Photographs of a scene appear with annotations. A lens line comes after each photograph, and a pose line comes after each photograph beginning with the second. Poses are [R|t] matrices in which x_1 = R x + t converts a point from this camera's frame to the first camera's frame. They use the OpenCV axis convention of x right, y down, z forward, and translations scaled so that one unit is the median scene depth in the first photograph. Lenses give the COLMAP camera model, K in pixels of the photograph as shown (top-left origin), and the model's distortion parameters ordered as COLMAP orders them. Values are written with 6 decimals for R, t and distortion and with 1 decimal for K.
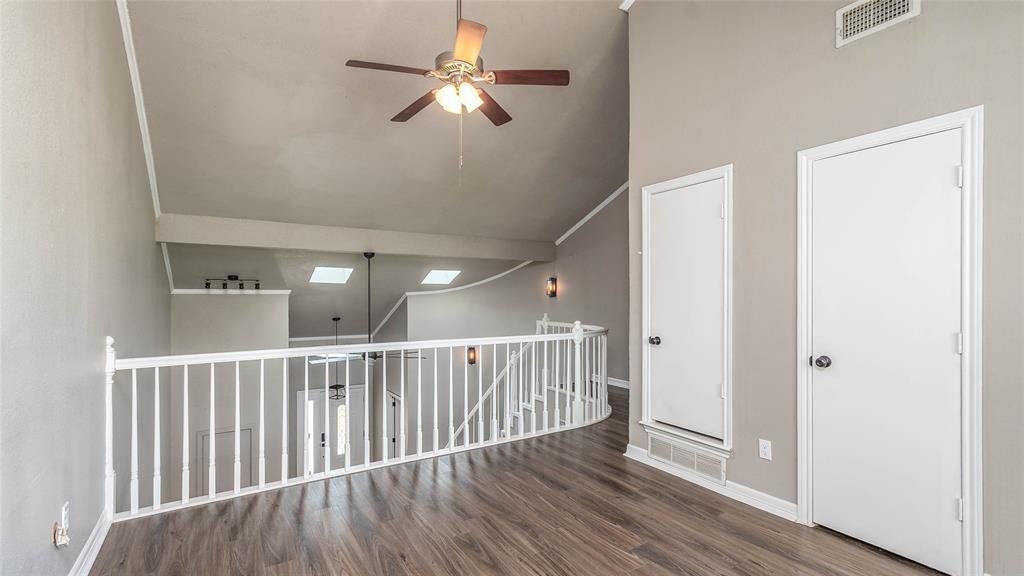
lens RADIAL K [[468.0, 0, 492.2], [0, 468.0, 294.3], [0, 0, 1]] dist [0.004773, 0.002574]
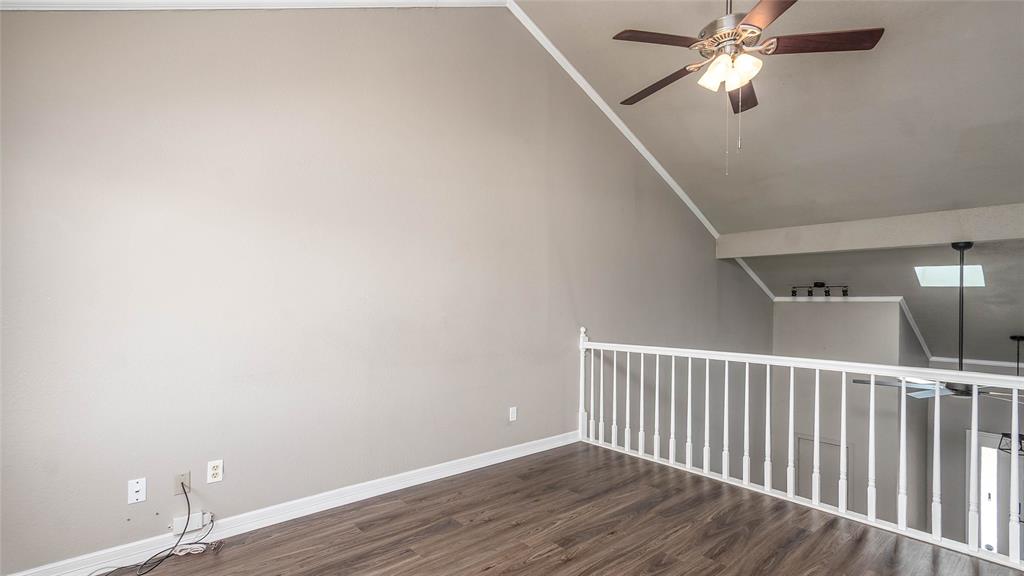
lens RADIAL K [[468.0, 0, 506.0], [0, 468.0, 293.2], [0, 0, 1]] dist [0.004773, 0.002574]
pose [[0.141718, -0.018534, -0.989734, 1.095202], [-0.000431, 0.999823, -0.018785, 0.003512], [0.989907, 0.003089, 0.141685, 0.708181]]
